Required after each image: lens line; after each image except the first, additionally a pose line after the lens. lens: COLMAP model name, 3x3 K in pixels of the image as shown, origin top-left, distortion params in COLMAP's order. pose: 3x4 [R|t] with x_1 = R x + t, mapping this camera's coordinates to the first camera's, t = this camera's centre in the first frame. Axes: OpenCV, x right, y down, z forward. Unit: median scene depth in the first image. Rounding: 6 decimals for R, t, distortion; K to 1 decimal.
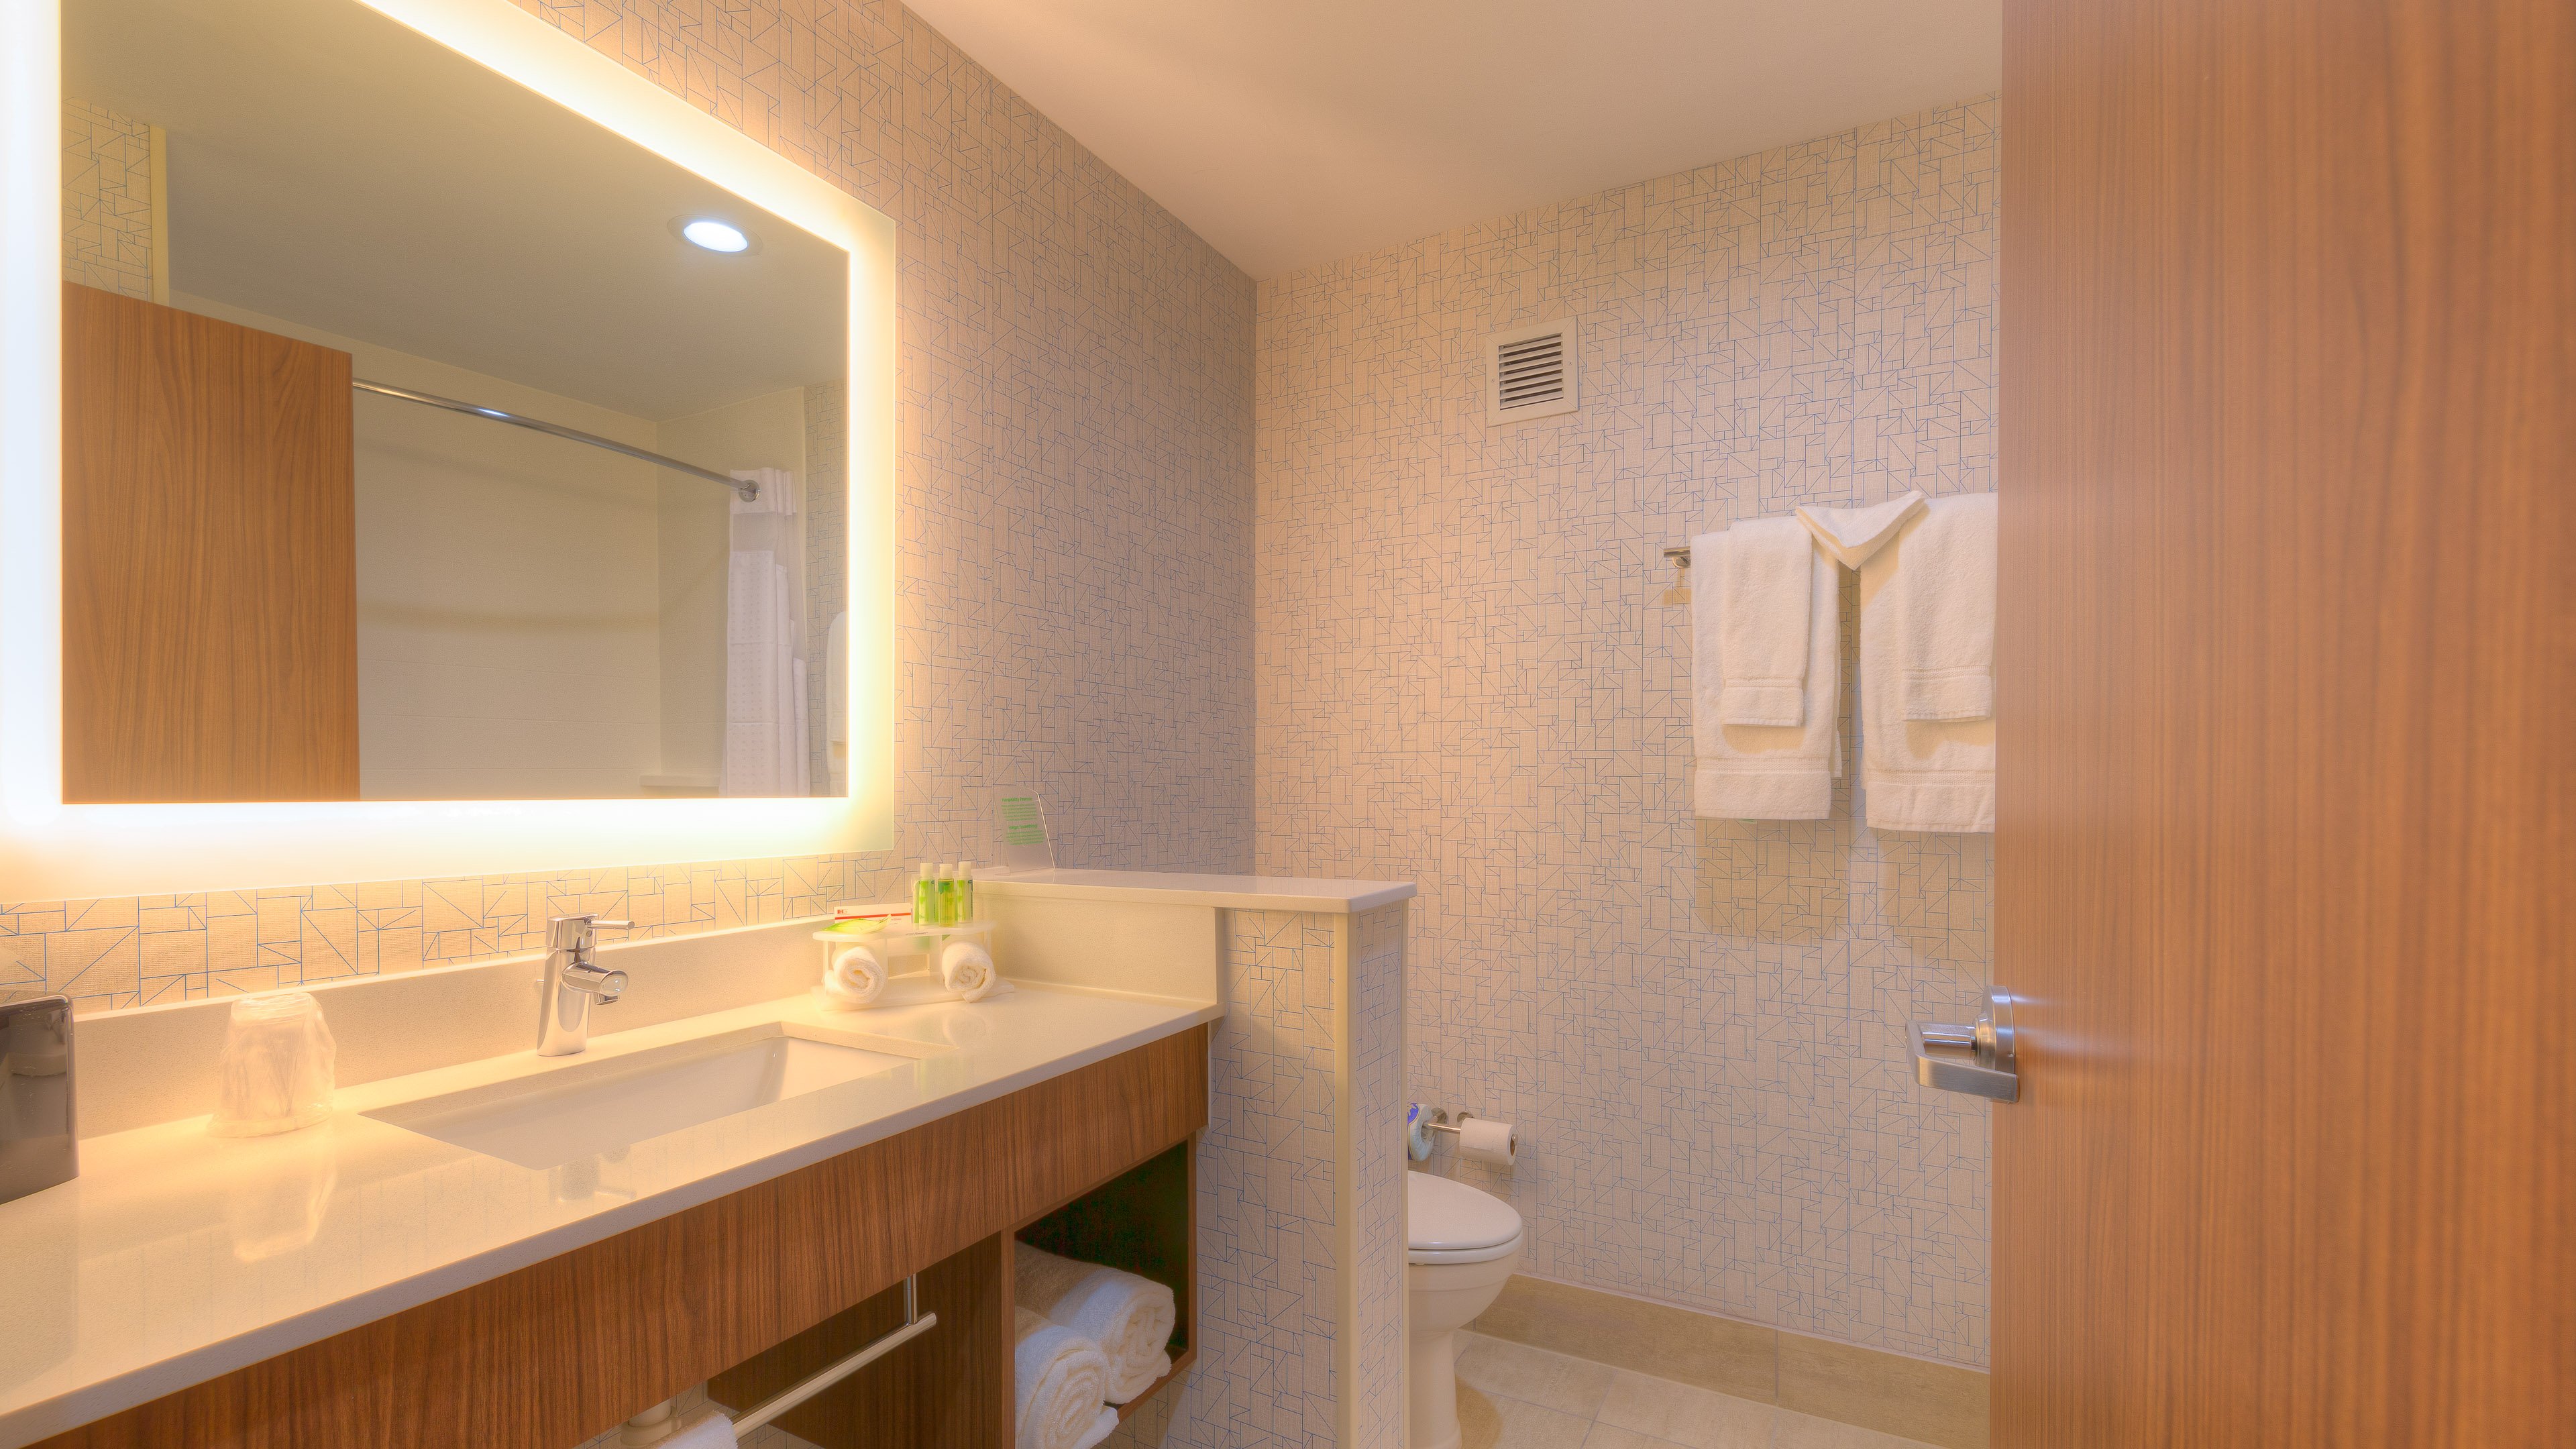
lens RADIAL K [[1154.1, 0, 1292.4], [0, 1154.1, 763.6], [0, 0, 1]] dist [-0.001812, -0.000189]
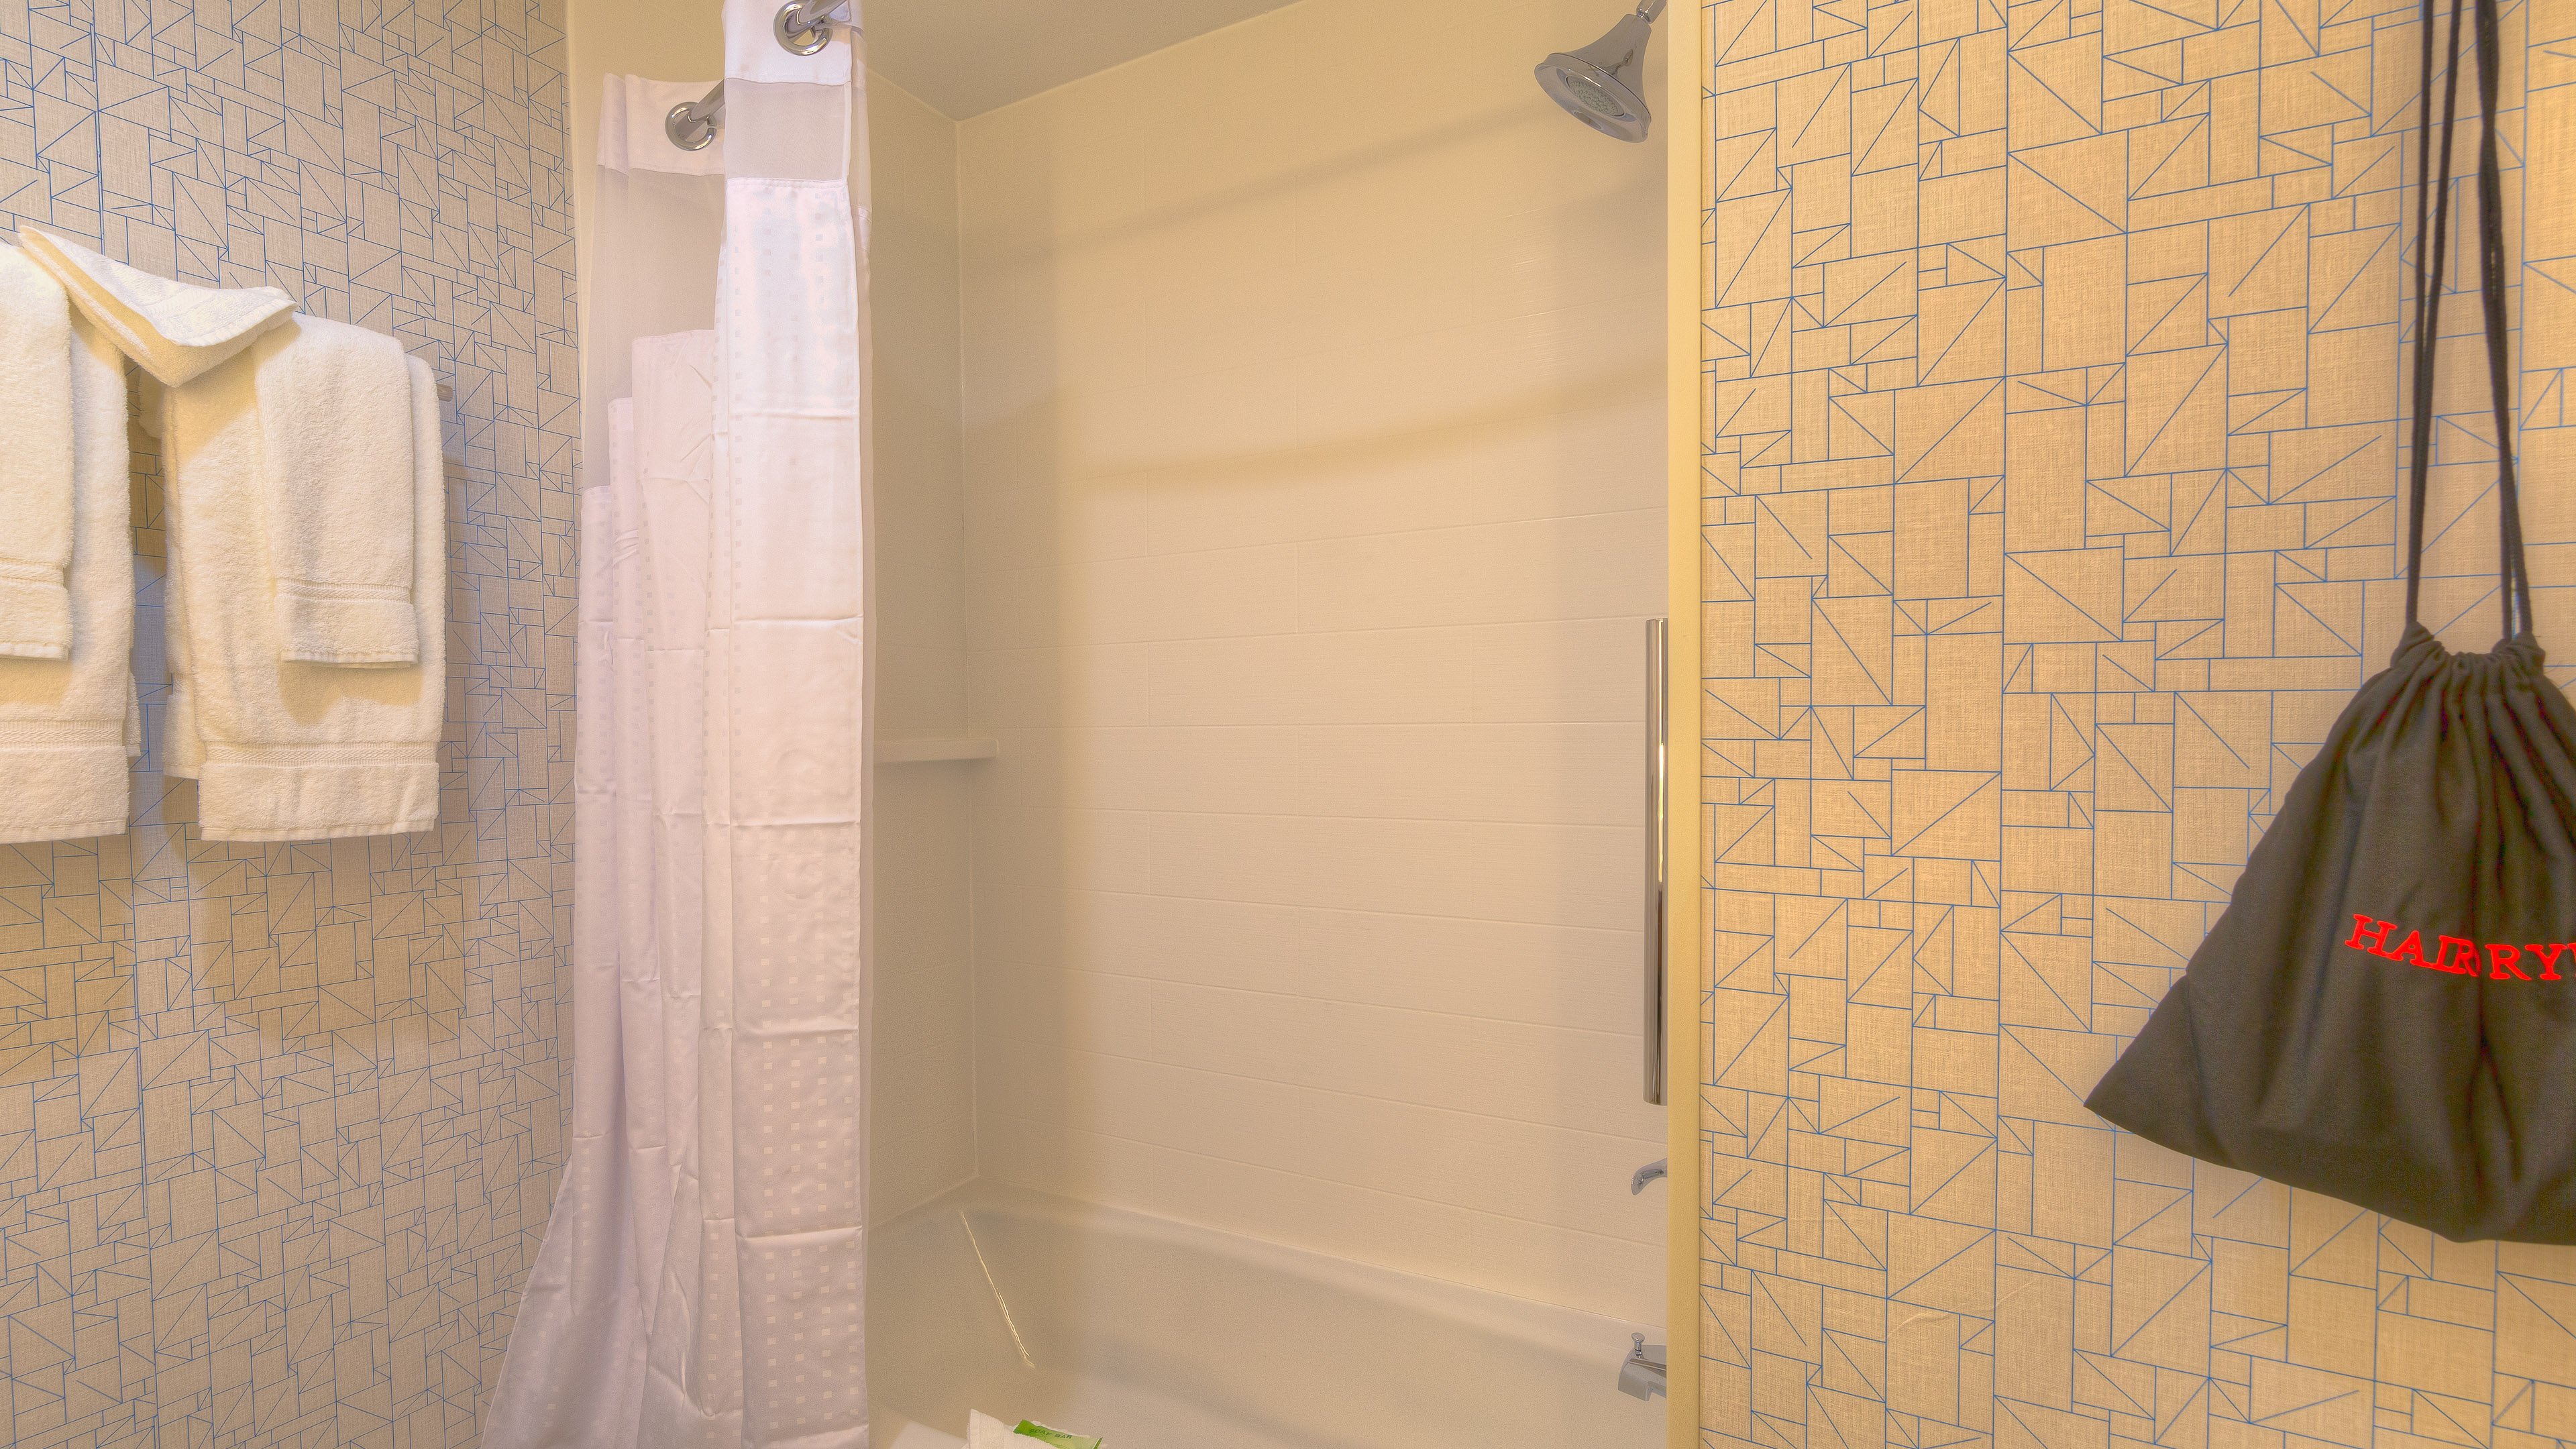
lens RADIAL K [[1154.1, 0, 1292.4], [0, 1154.1, 763.6], [0, 0, 1]] dist [-0.001812, -0.000189]
pose [[-0.015896, -0.025069, 0.999559, -0.087360], [0.004212, 0.999675, 0.025139, 0.003727], [-0.999865, 0.004610, -0.015785, 0.457164]]
